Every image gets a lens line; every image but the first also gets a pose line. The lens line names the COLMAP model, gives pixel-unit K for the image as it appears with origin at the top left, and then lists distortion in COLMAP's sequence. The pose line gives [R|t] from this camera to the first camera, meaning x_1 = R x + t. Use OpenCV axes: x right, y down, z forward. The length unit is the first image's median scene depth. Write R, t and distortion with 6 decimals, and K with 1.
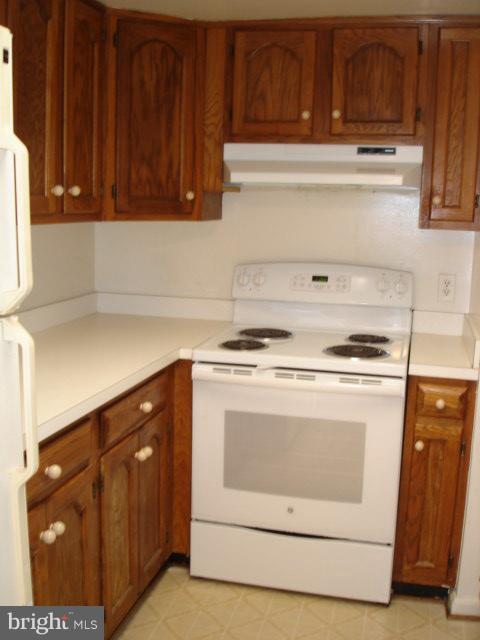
lens RADIAL K [[726.9, 0, 236.2], [0, 726.9, 323.3], [0, 0, 1]] dist [-0.052711, -0.199094]
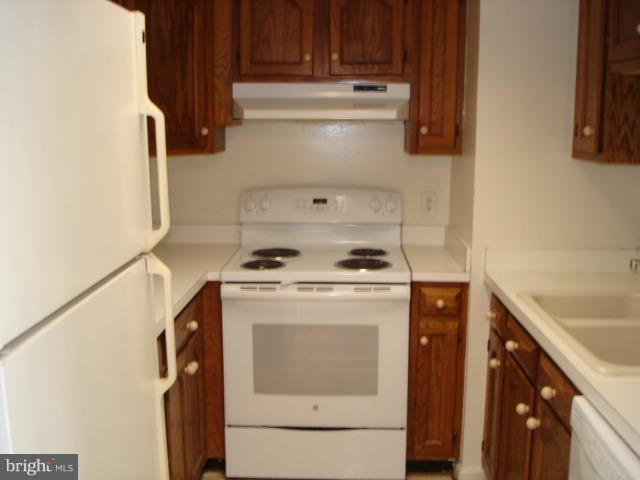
lens RADIAL K [[726.9, 0, 320.0], [0, 726.9, 240.0], [0, 0, 1]] dist [-0.052711, -0.199094]
pose [[0.977003, -0.056184, 0.205689, -0.135845], [0.055968, 0.998409, 0.006873, -0.010685], [-0.205747, 0.004797, 0.978593, -0.111464]]
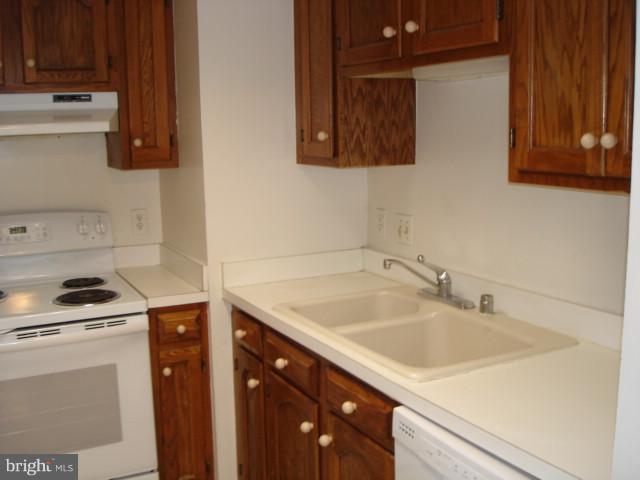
lens RADIAL K [[726.9, 0, 320.0], [0, 726.9, 240.0], [0, 0, 1]] dist [-0.052711, -0.199094]
pose [[0.749350, -0.146207, 0.645831, -0.227555], [0.149824, 0.987462, 0.049708, -0.040693], [-0.645001, 0.059512, 0.761860, 0.020953]]
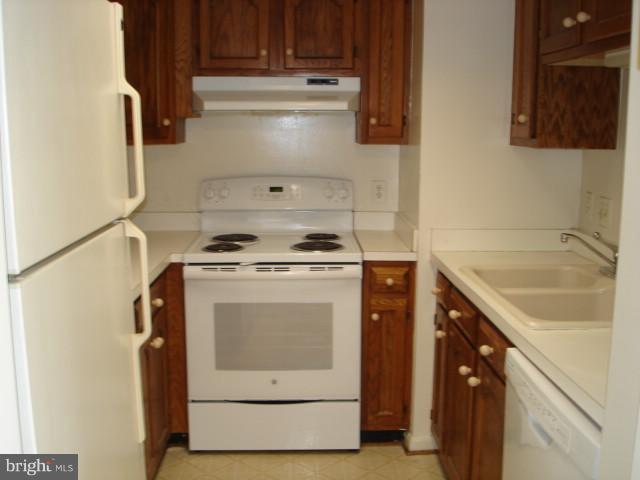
lens RADIAL K [[726.9, 0, 320.0], [0, 726.9, 240.0], [0, 0, 1]] dist [-0.052711, -0.199094]
pose [[0.961365, -0.064212, 0.267682, -0.157930], [0.065249, 0.997856, 0.005031, 0.022443], [-0.267432, 0.012629, 0.963494, -0.180477]]
